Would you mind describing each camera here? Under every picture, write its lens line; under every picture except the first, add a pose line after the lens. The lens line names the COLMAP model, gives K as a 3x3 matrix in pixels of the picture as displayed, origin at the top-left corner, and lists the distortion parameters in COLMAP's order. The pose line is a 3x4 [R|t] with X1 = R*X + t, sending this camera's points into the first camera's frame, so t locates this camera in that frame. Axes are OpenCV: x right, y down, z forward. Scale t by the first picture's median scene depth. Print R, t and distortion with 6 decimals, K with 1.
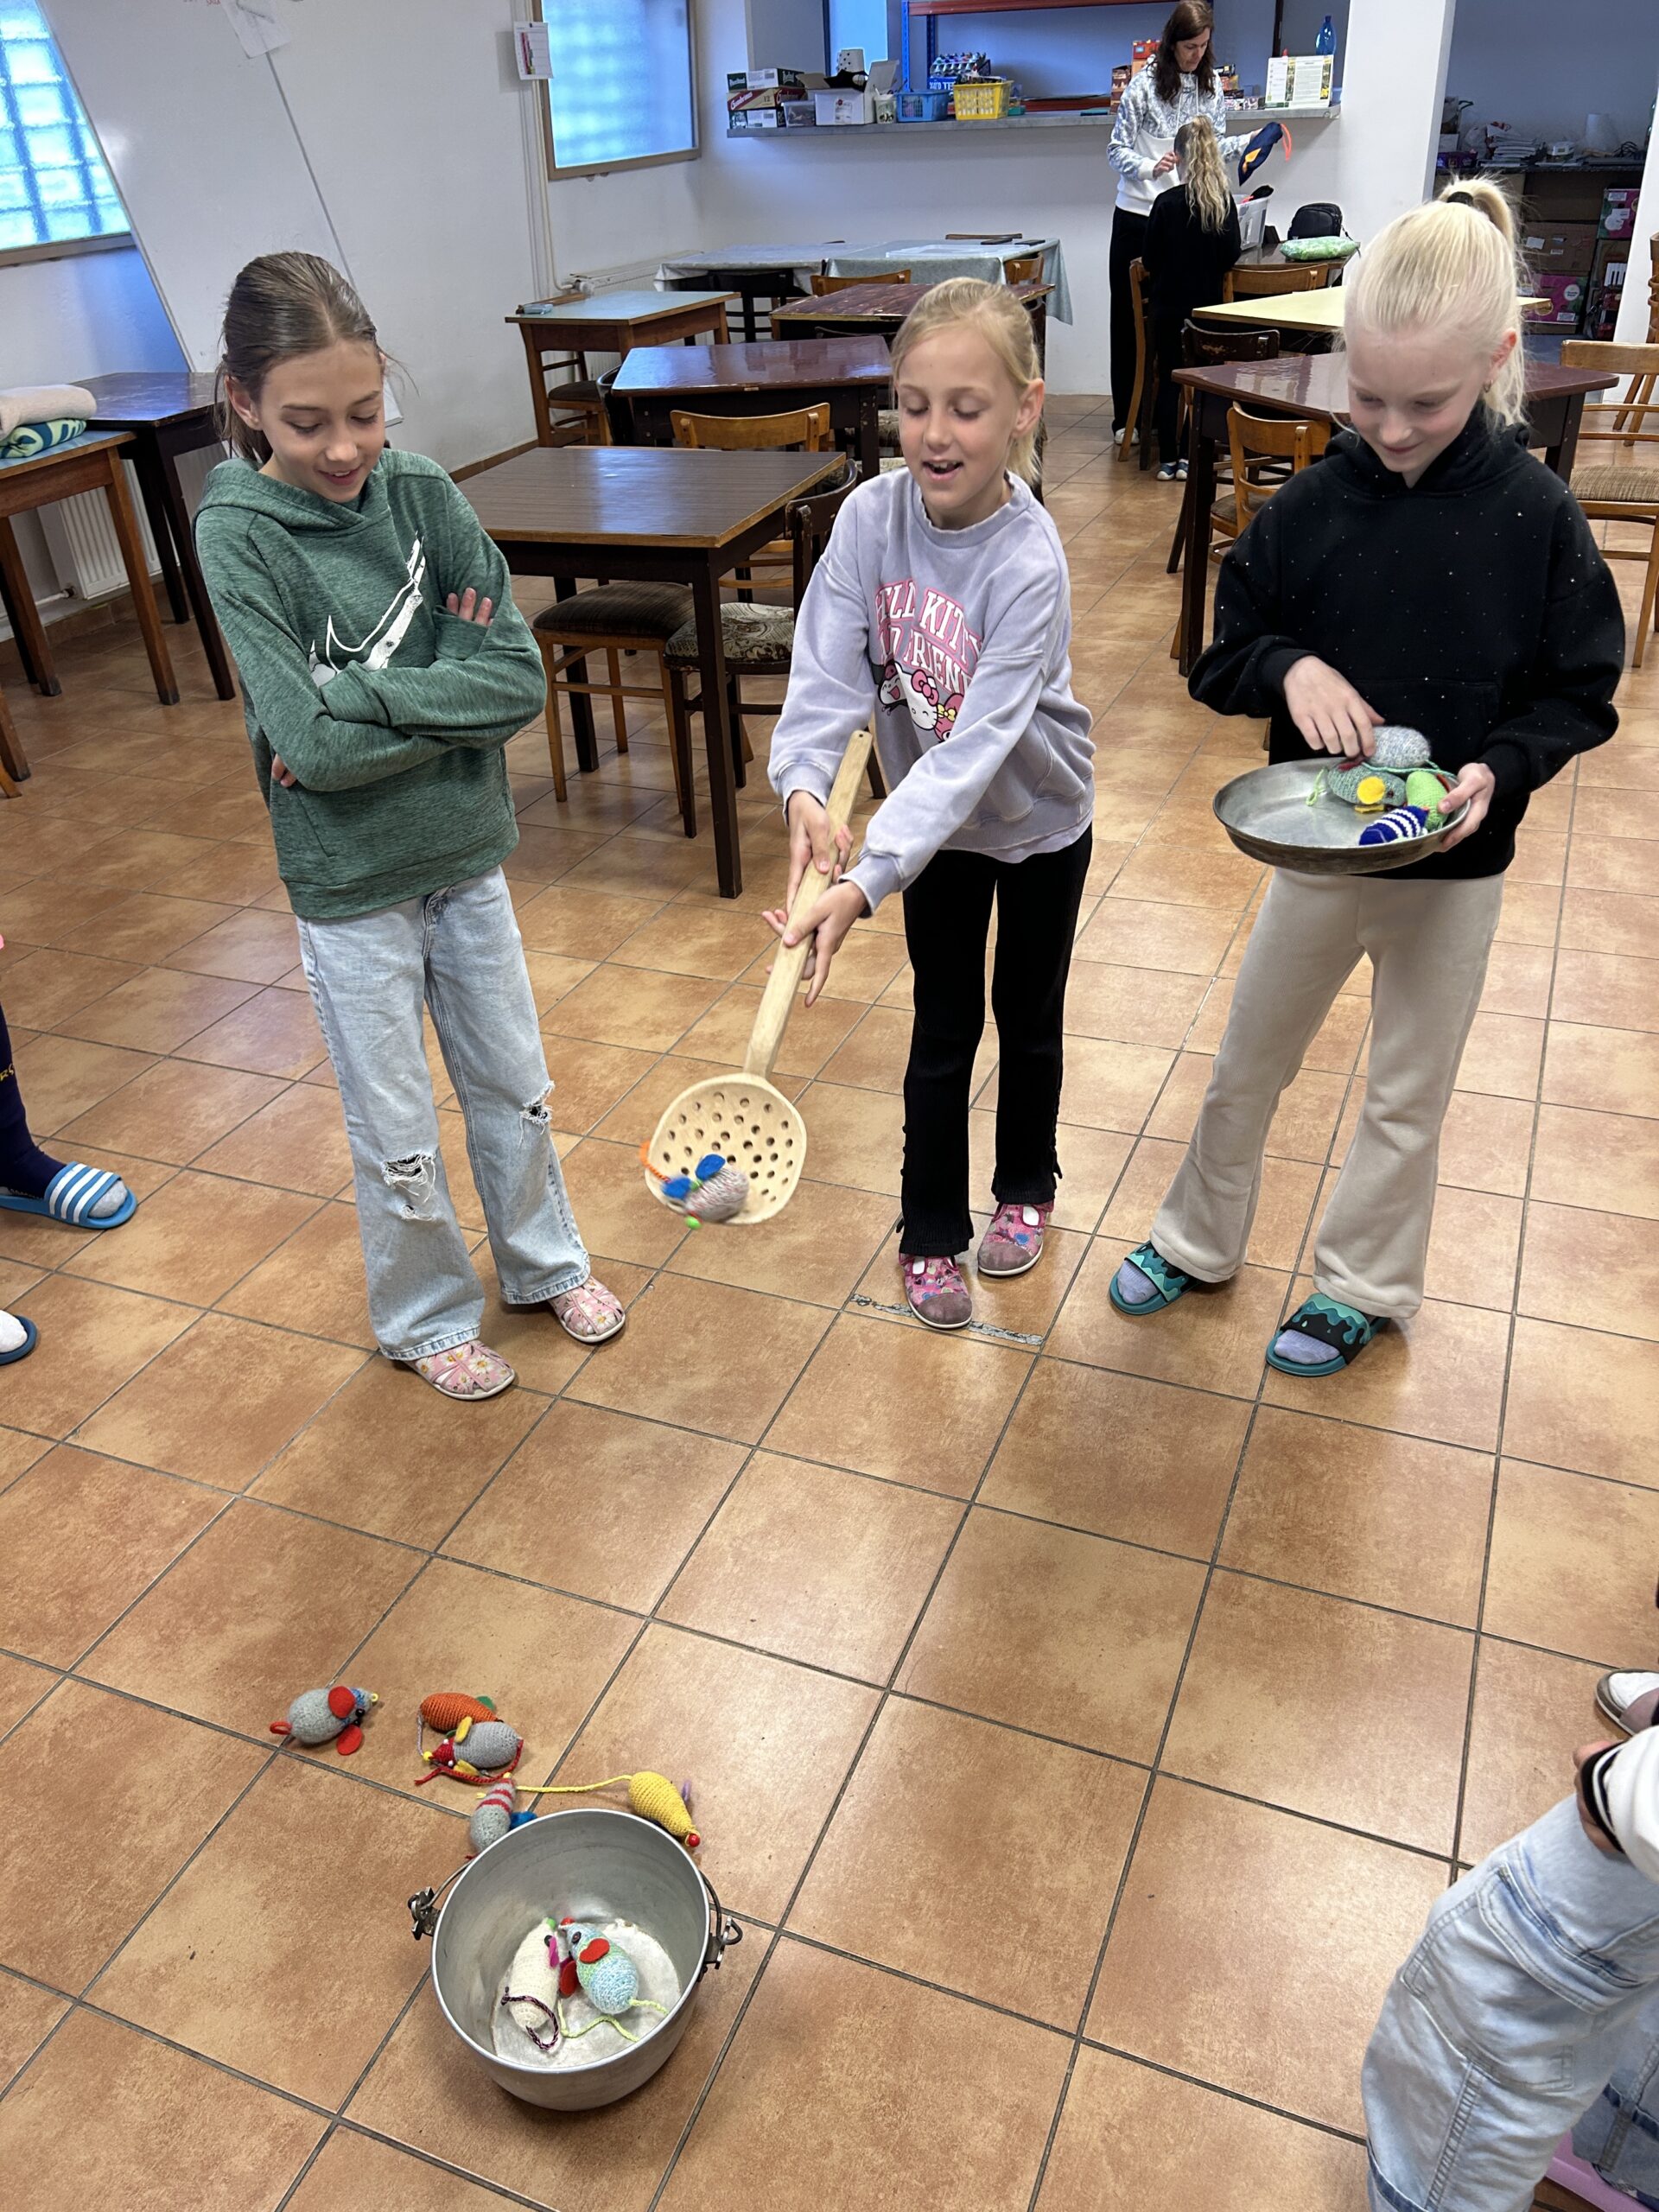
lens RADIAL K [[1635.7, 0, 845.7], [0, 1635.7, 1113.7], [0, 0, 1]] dist [0.069196, -0.080981]
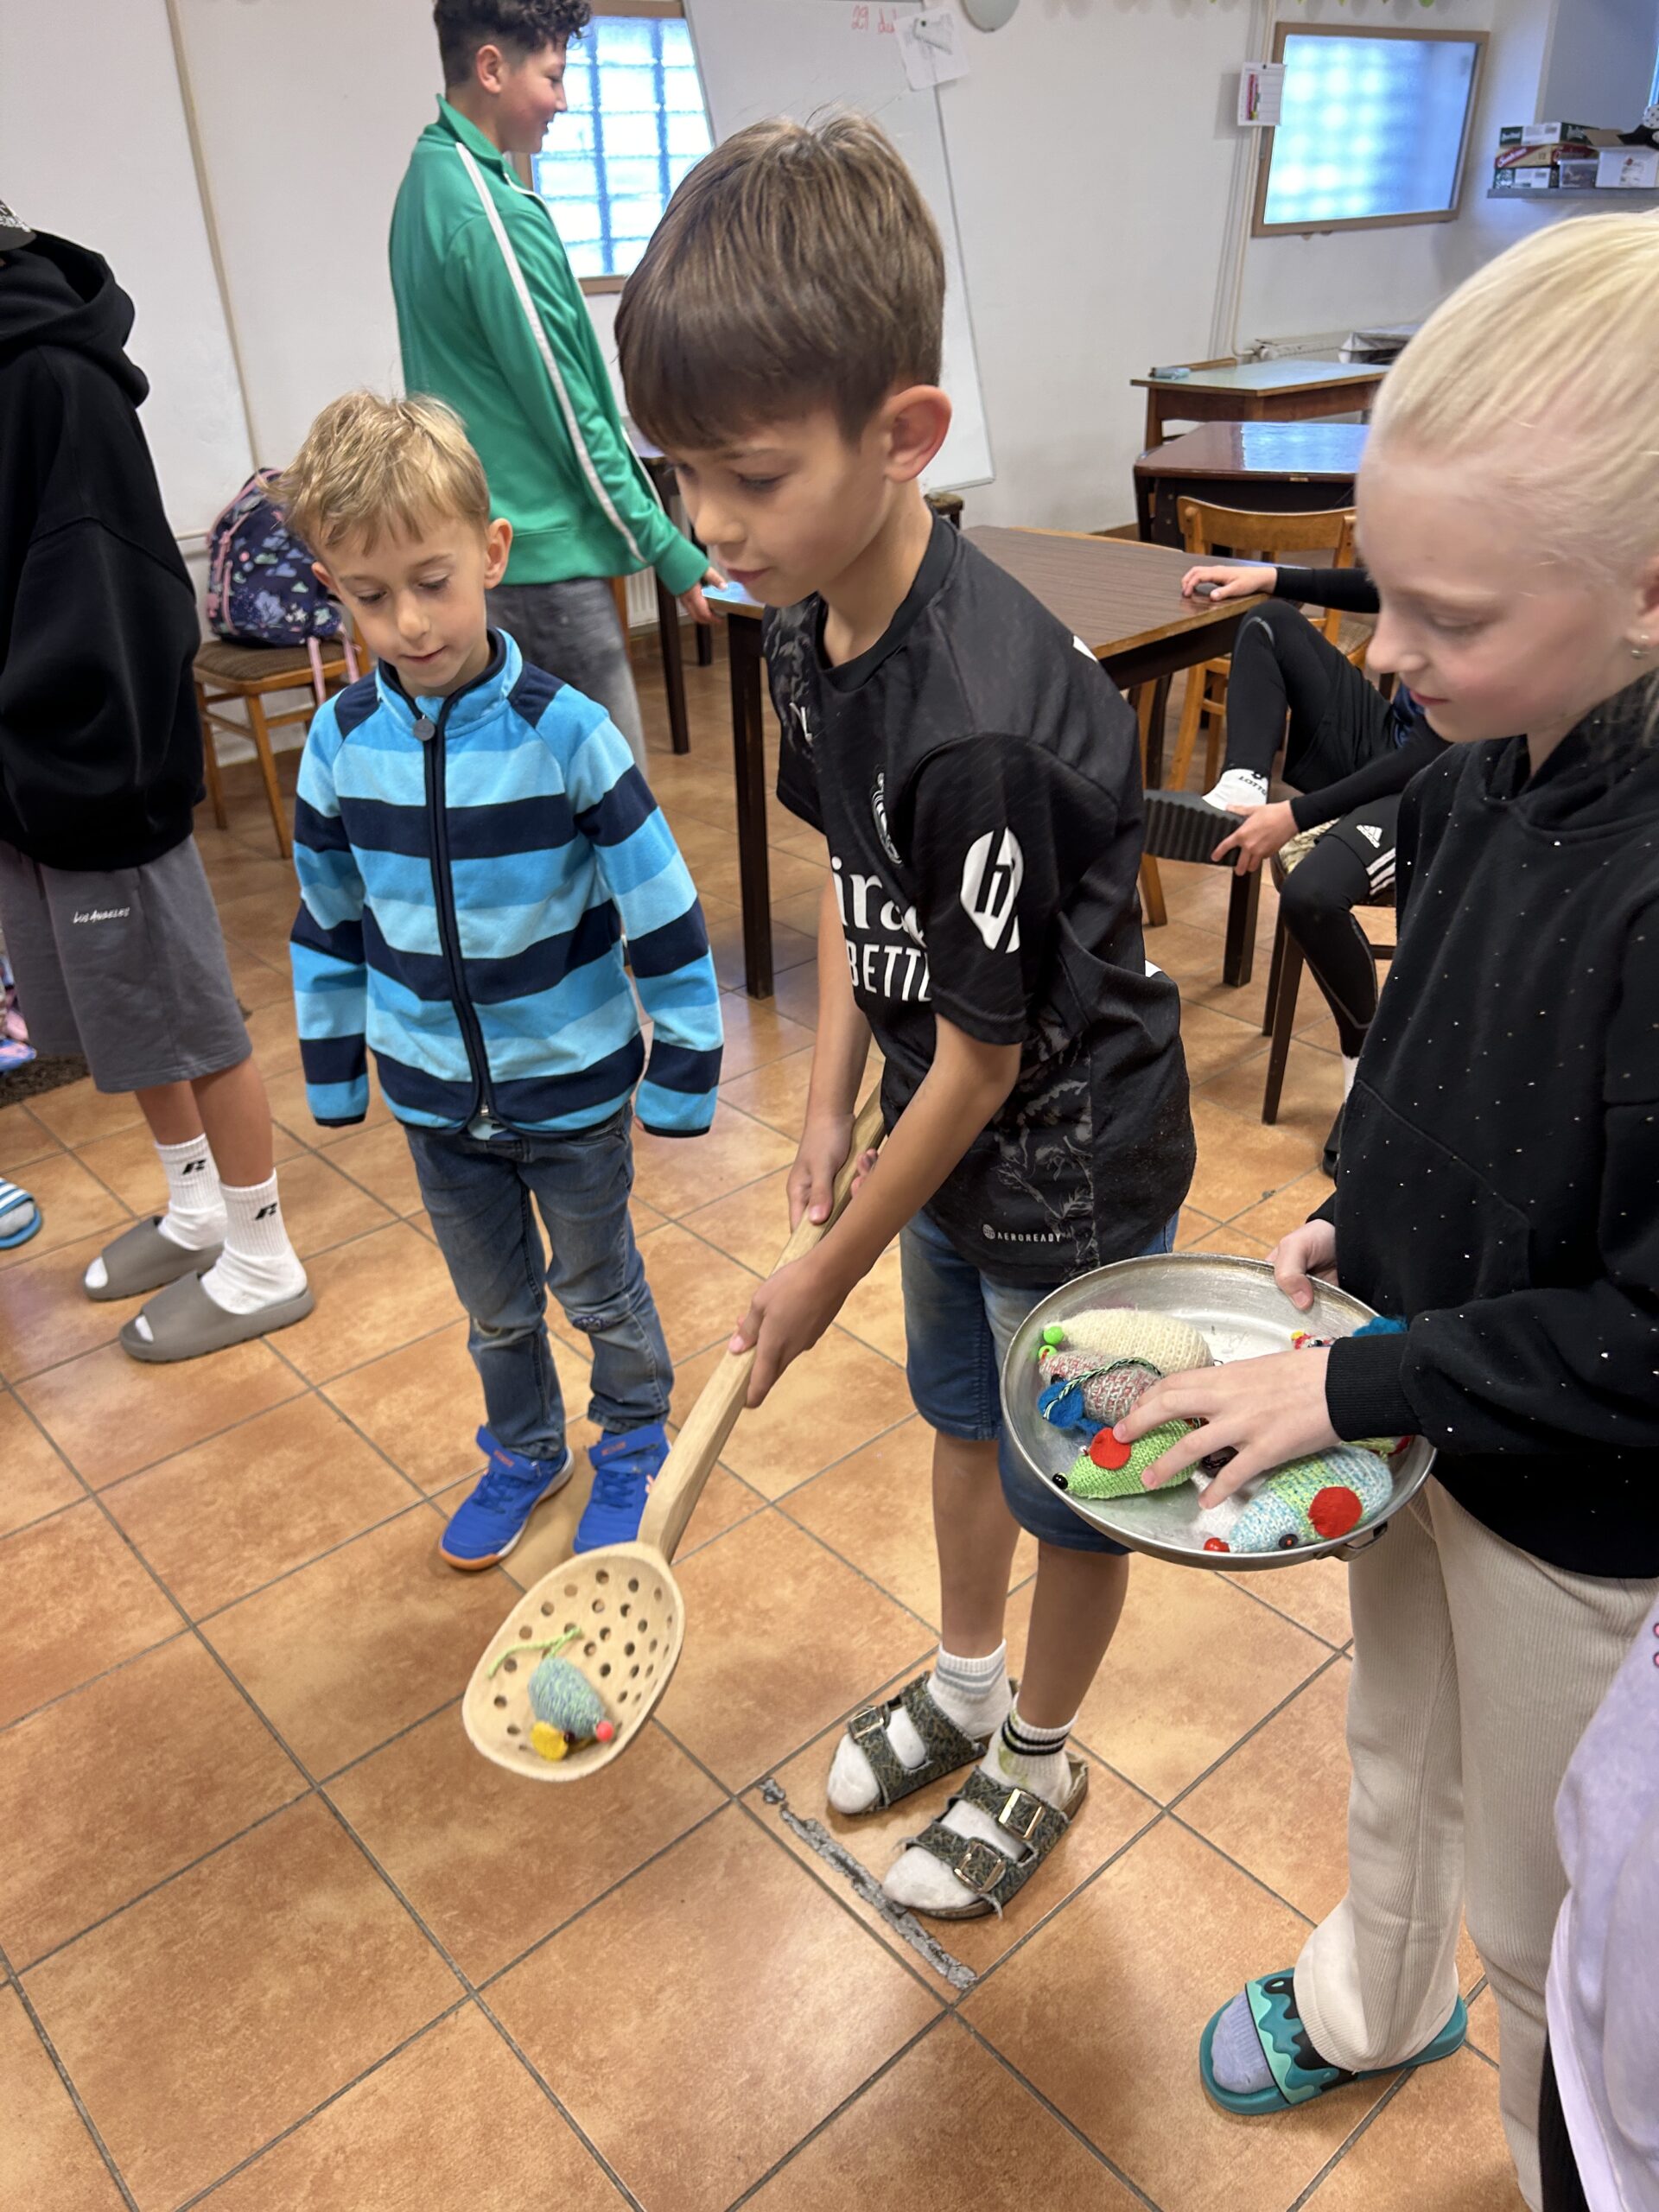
lens RADIAL K [[1638.8, 0, 829.5], [0, 1638.8, 1106.0], [0, 0, 1]] dist [0.034521, -0.033017]
pose [[0.902018, 0.233085, -0.363365, 0.052473], [-0.243987, 0.969641, 0.016313, -0.057814], [0.356136, 0.073942, 0.931504, 0.108051]]
